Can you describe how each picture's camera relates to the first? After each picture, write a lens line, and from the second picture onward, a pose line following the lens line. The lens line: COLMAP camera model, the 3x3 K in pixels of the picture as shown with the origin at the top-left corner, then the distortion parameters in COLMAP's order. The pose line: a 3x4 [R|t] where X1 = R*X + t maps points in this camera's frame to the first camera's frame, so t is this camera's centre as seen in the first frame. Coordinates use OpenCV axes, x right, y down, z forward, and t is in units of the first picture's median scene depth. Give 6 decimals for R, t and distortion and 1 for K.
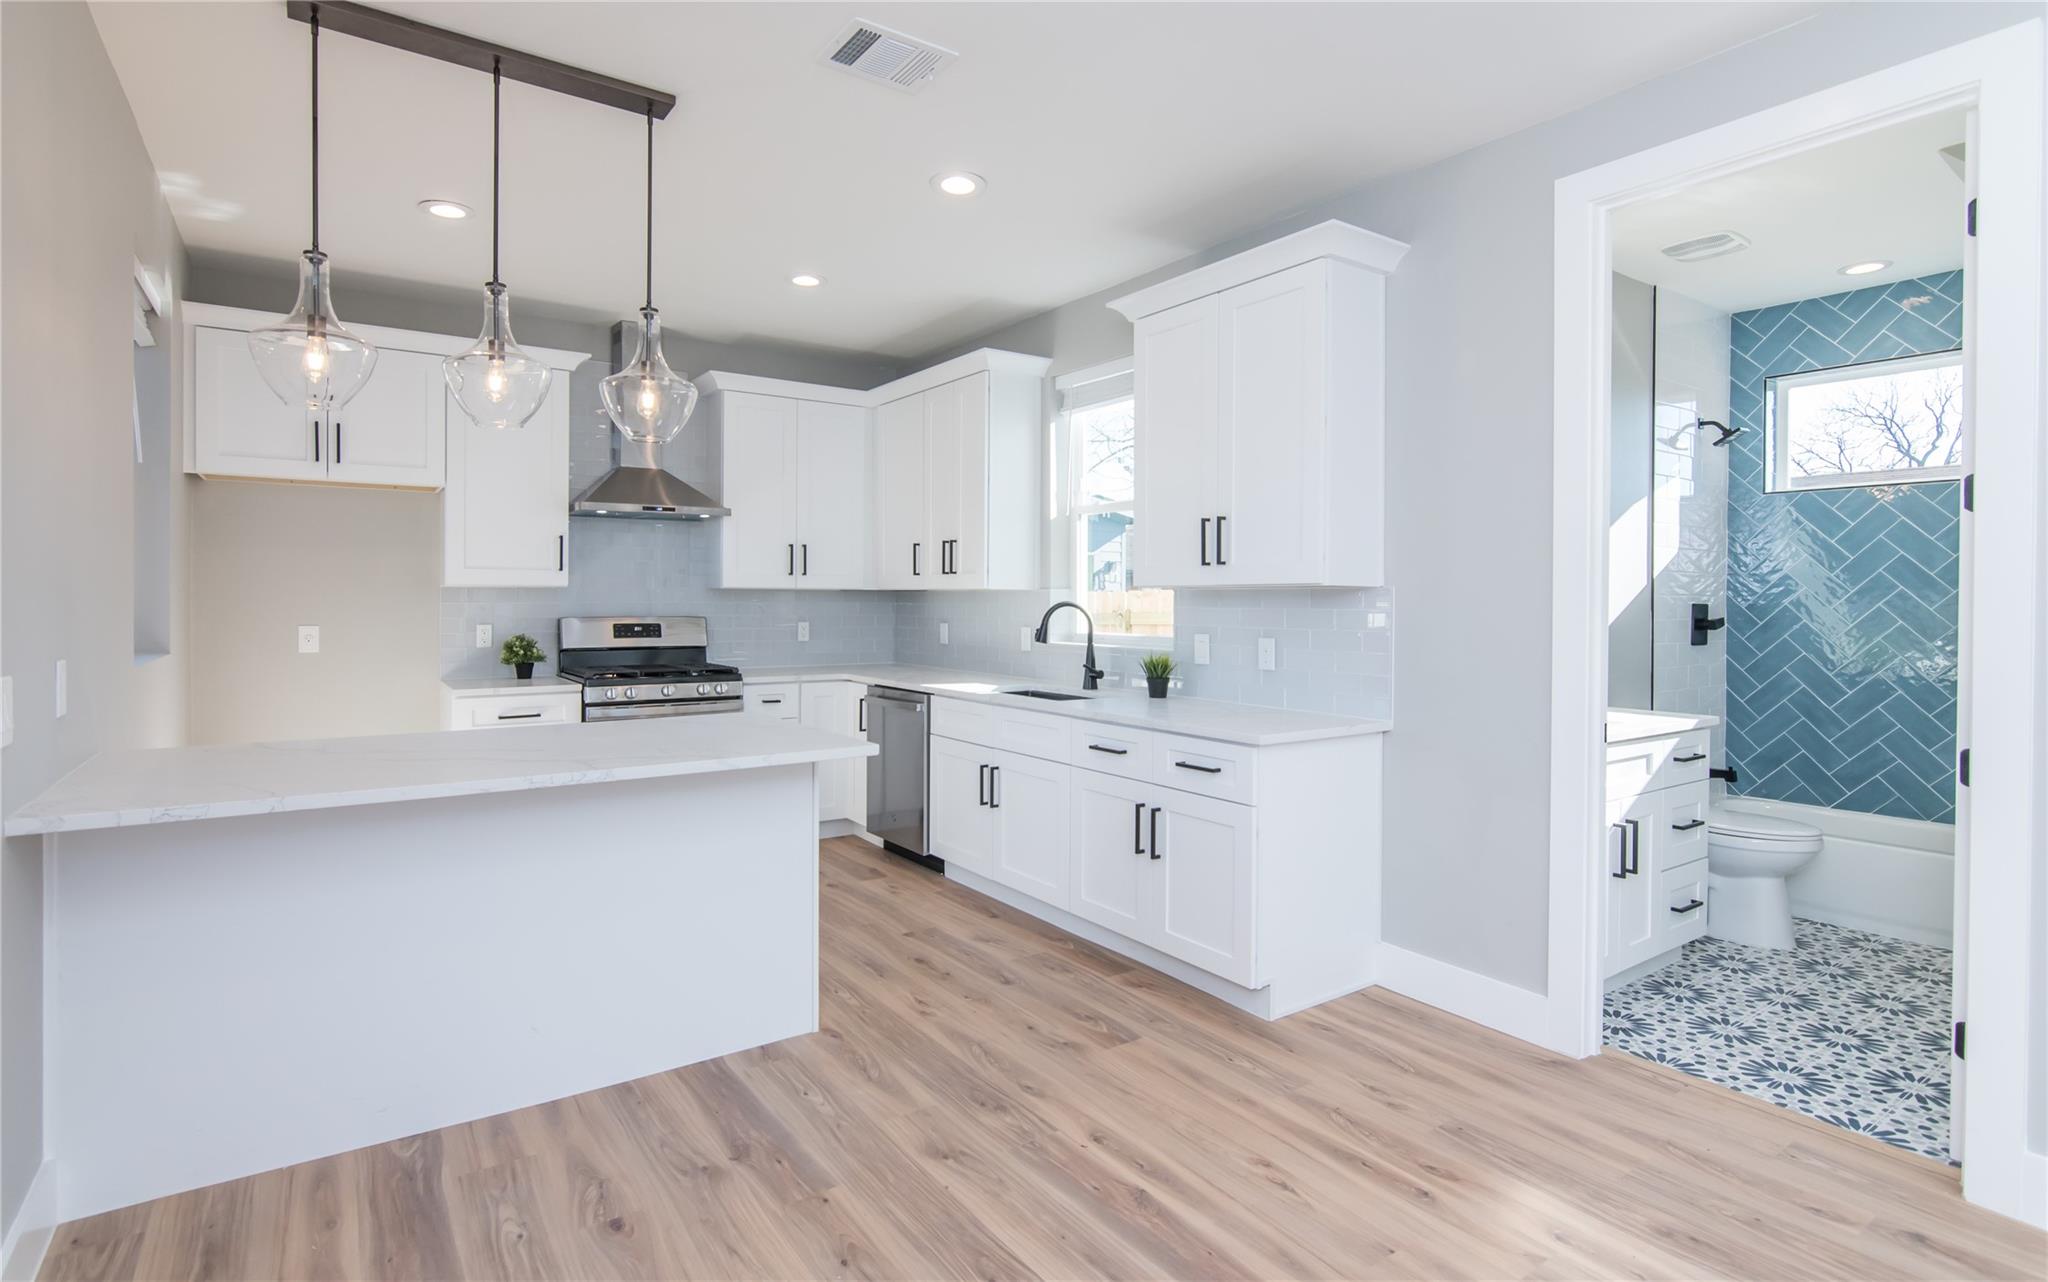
lens RADIAL K [[1015.3, 0, 966.2], [0, 1015.3, 603.3], [0, 0, 1]] dist [-0.001576, 0.000492]
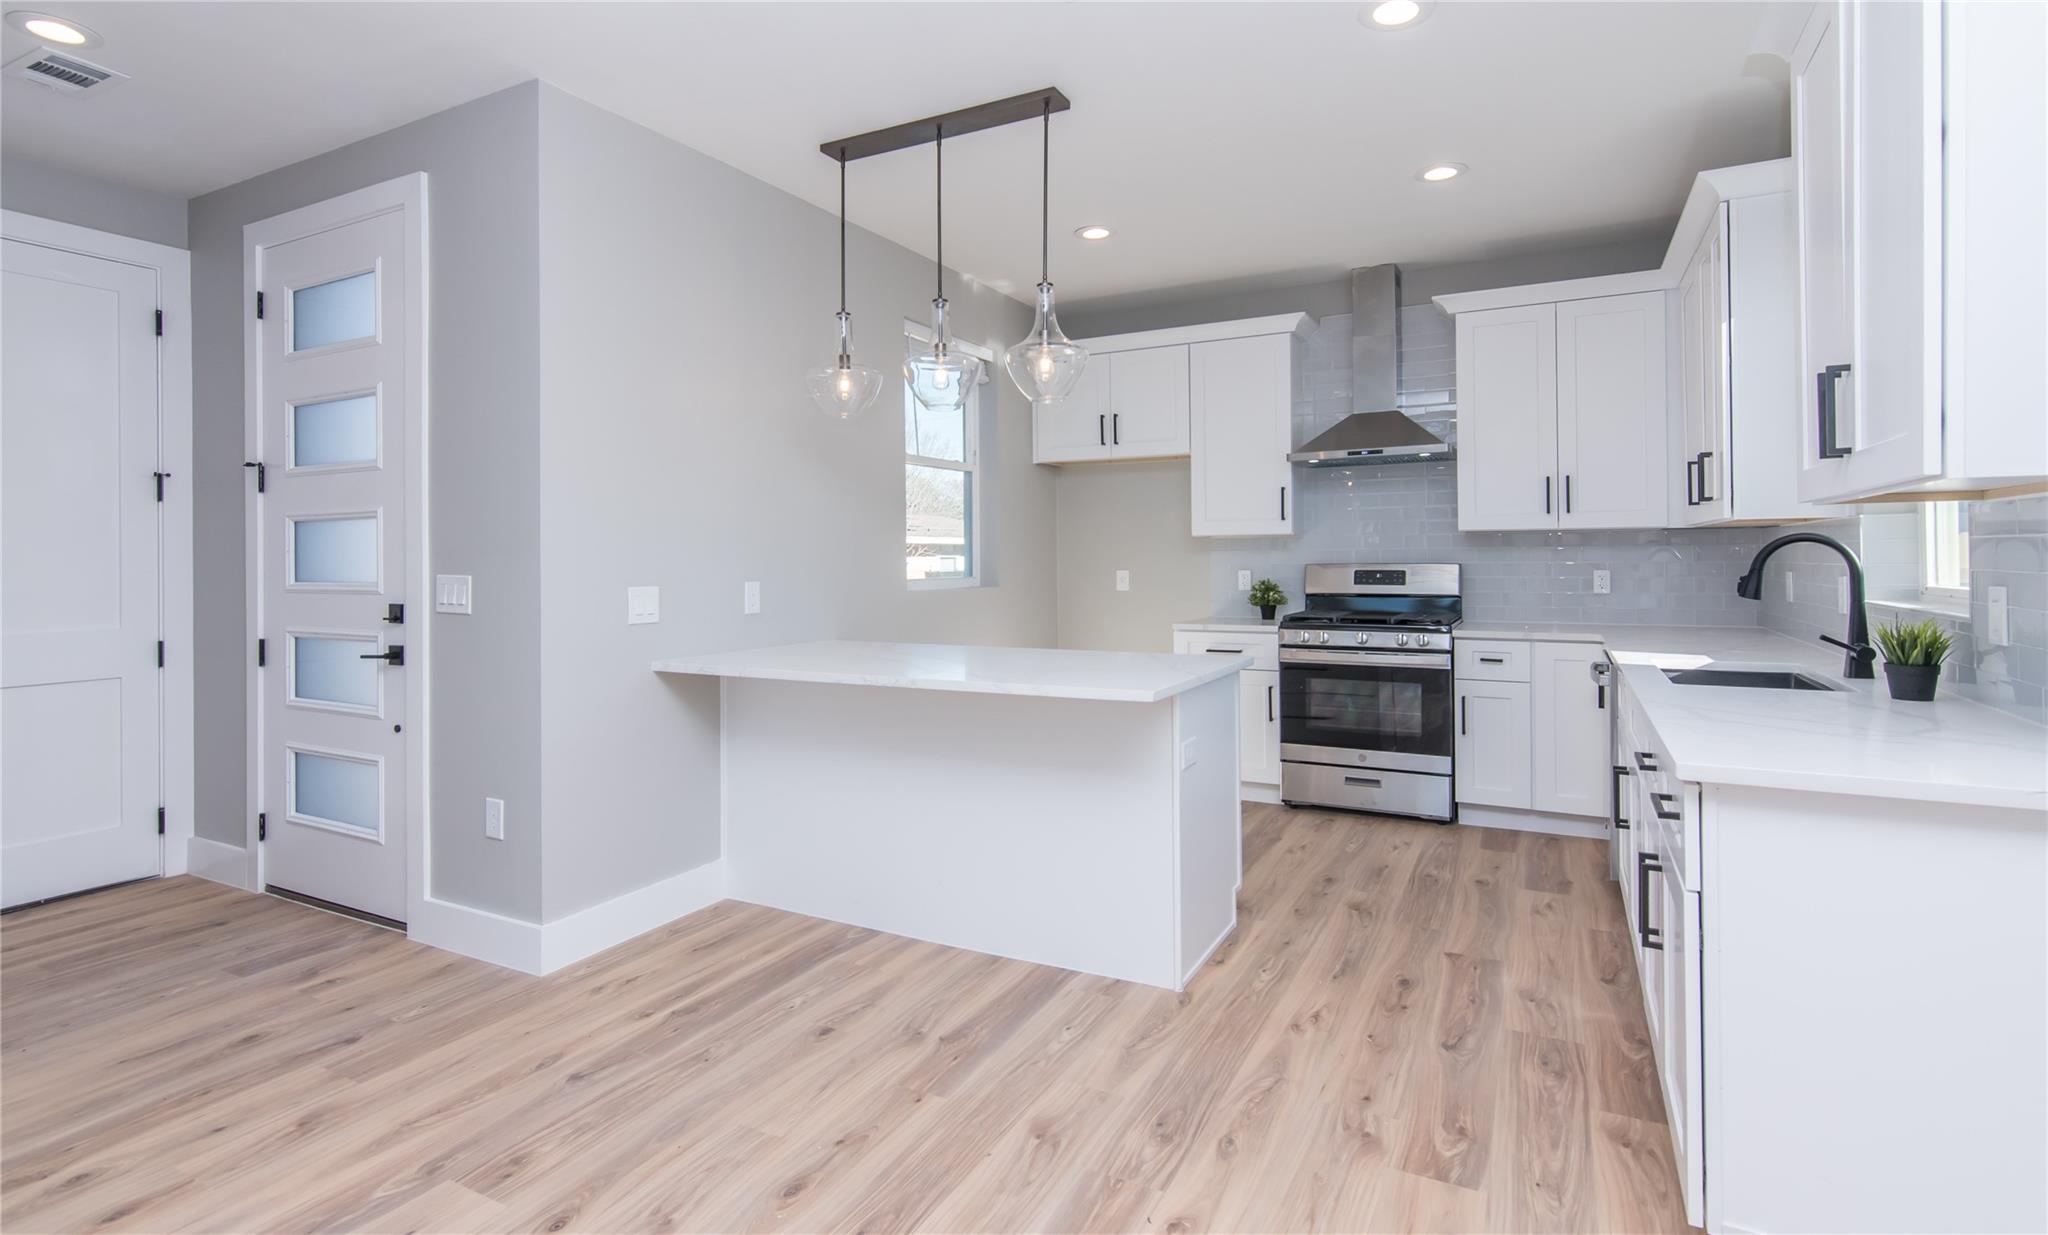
lens RADIAL K [[961.9, 0, 1030.1], [0, 961.9, 550.3], [0, 0, 1]] dist [0.000728, 0.000173]
pose [[0.484818, -0.016046, -0.874468, 0.418976], [0.006707, 0.999871, -0.014628, 0.015381], [0.874589, 0.001227, 0.484863, 0.319378]]
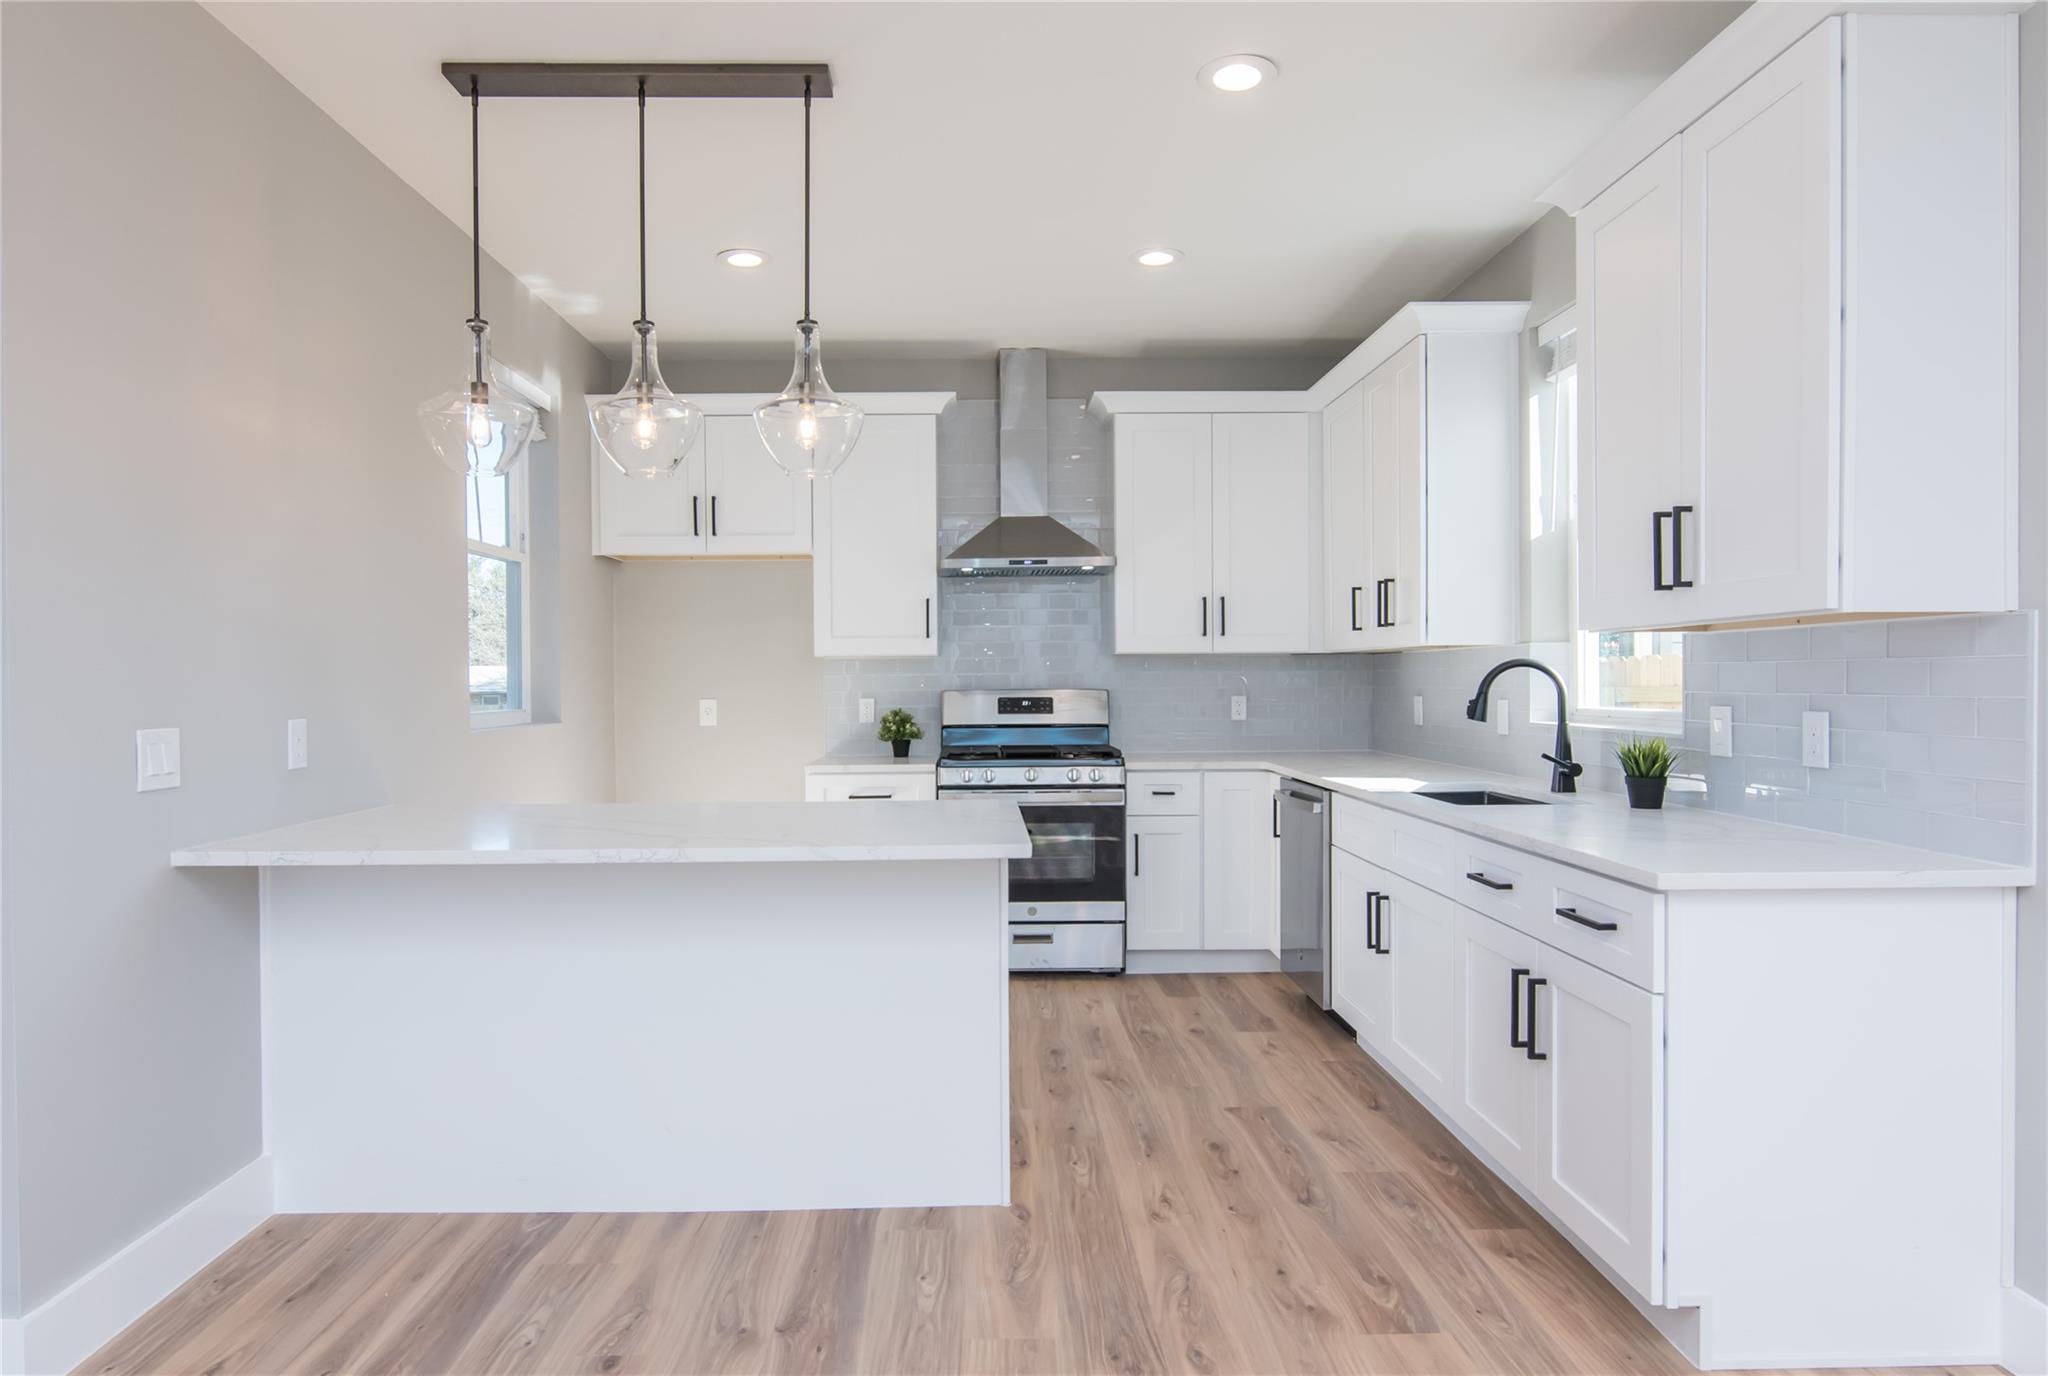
lens RADIAL K [[1194.2, 0, 962.5], [0, 1194.2, 693.1], [0, 0, 1]] dist [-0.001658, -0.000852]
pose [[0.836616, -0.005364, -0.547764, 0.240210], [0.009157, 0.999949, 0.004193, 0.014942], [0.547714, -0.008524, 0.836622, 0.152755]]
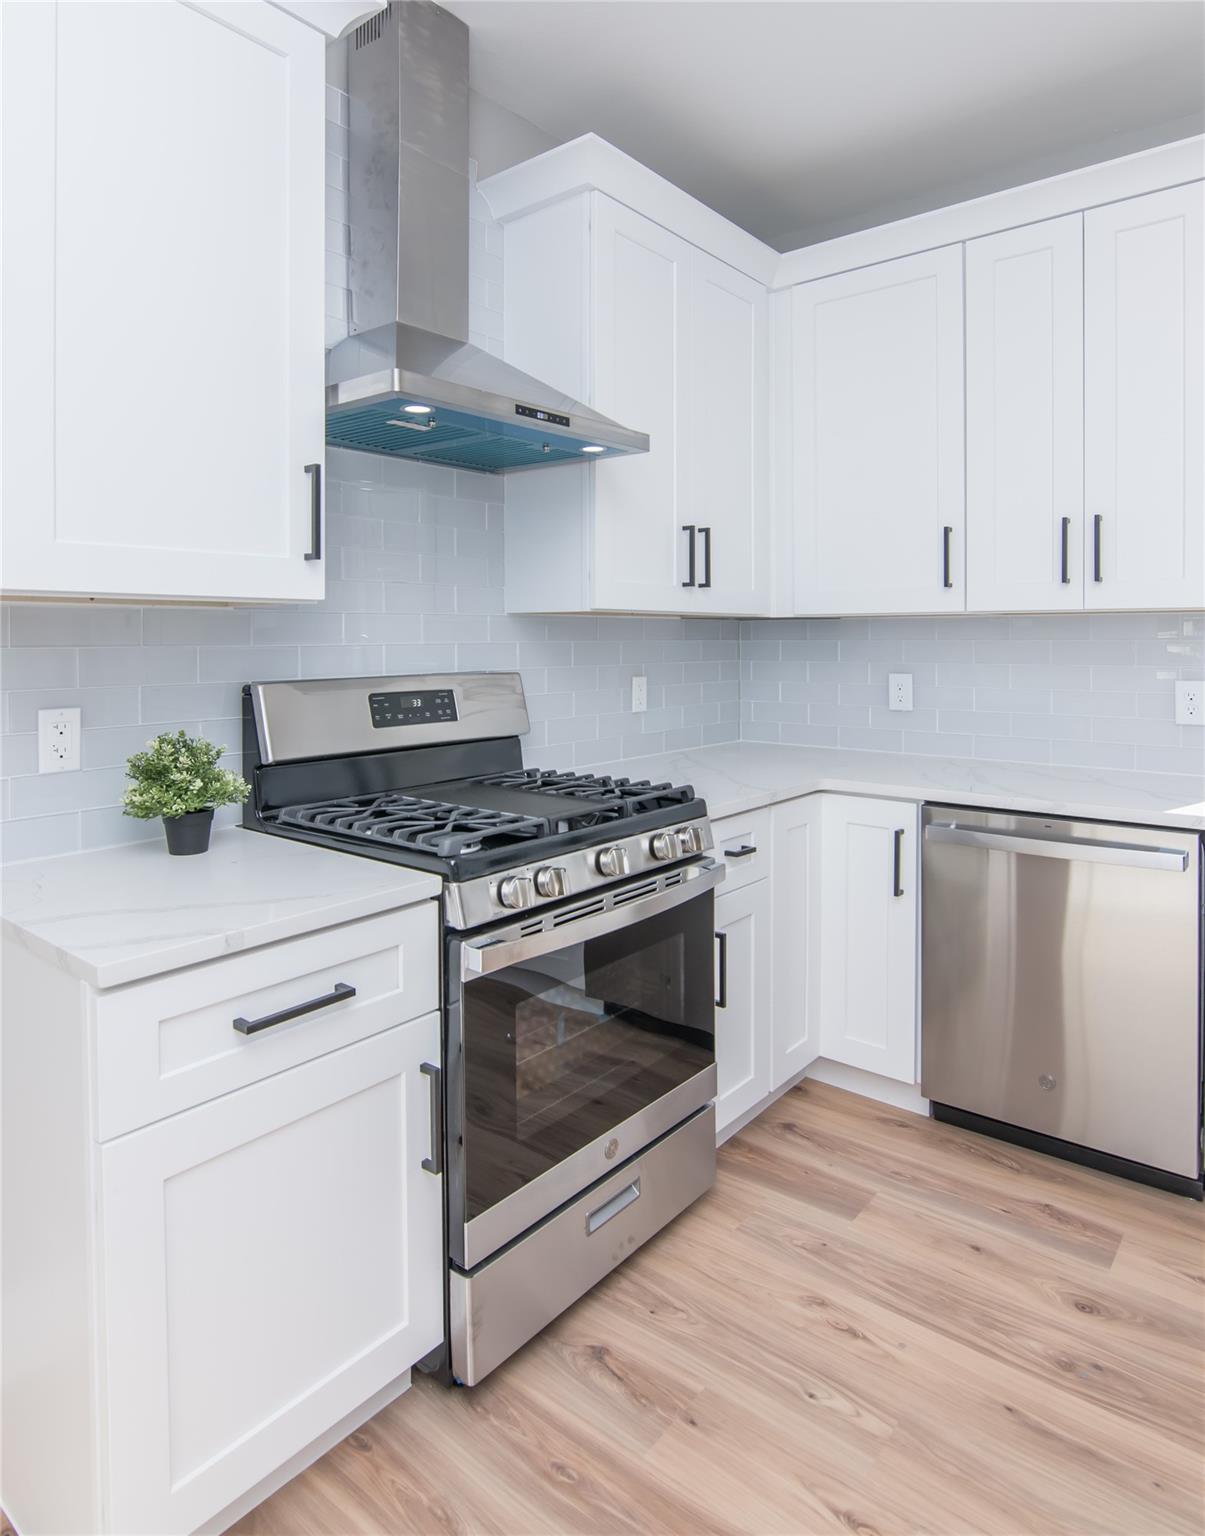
lens RADIAL K [[965.5, 0, 629.0], [0, 965.5, 635.9], [0, 0, 1]] dist [-0.002193, 0.000213]
pose [[0.947889, -0.009650, 0.318455, -0.469310], [0.010334, 0.999946, -0.000460, -0.003696], [-0.318433, 0.003727, 0.947938, 0.733133]]
